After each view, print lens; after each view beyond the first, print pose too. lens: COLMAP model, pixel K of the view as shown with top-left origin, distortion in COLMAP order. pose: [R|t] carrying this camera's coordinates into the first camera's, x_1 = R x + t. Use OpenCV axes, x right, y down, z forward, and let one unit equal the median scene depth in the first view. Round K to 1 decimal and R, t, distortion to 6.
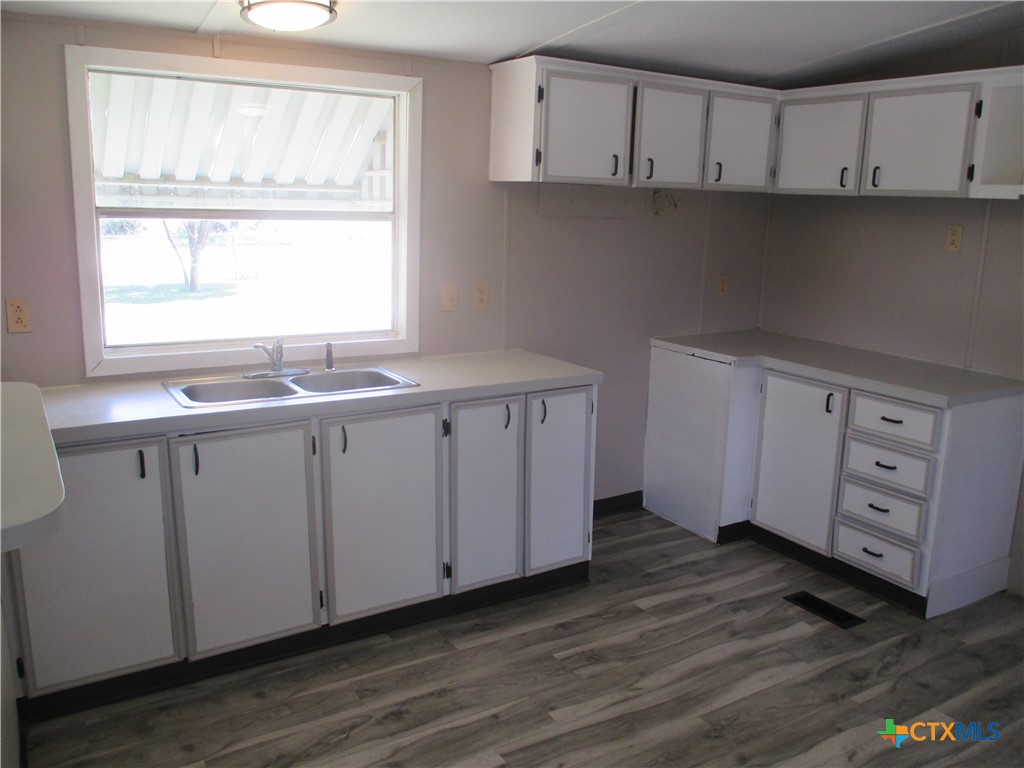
lens RADIAL K [[839.5, 0, 515.5], [0, 839.5, 379.3], [0, 0, 1]] dist [-0.048043, 0.011304]
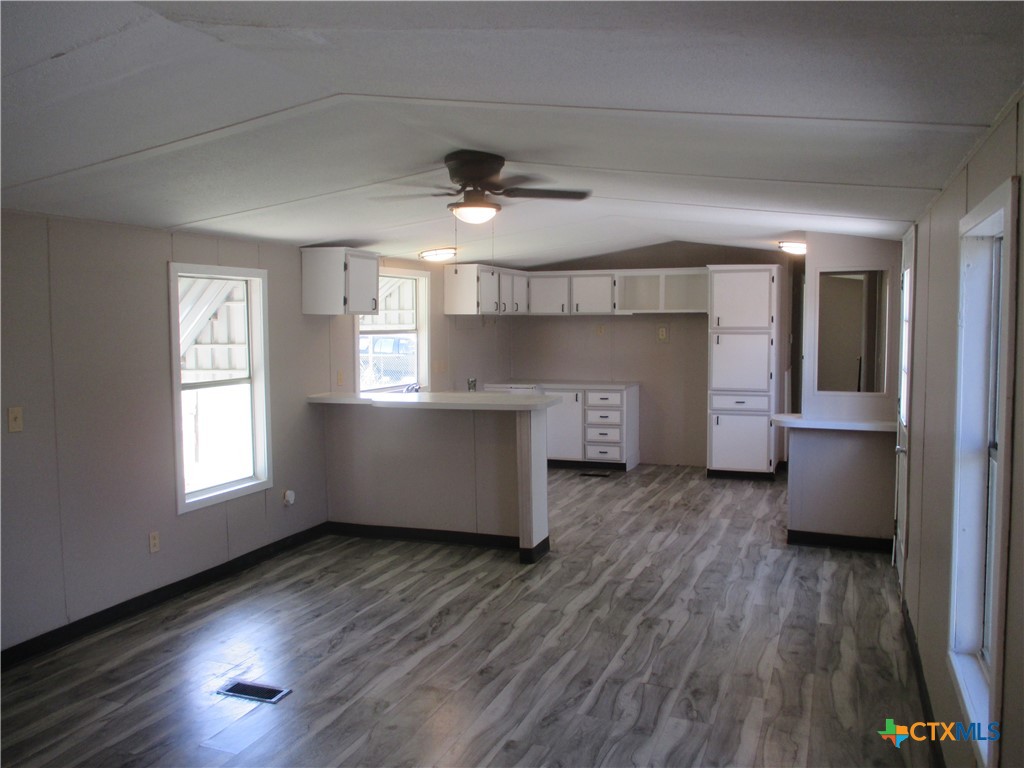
lens RADIAL K [[837.7, 0, 513.7], [0, 837.7, 378.0], [0, 0, 1]] dist [-0.046973, 0.003379]
pose [[0.801208, -0.075403, 0.593617, -1.300201], [0.154849, 0.984364, -0.083965, 0.158066], [-0.578003, 0.159195, 0.800356, -0.932656]]
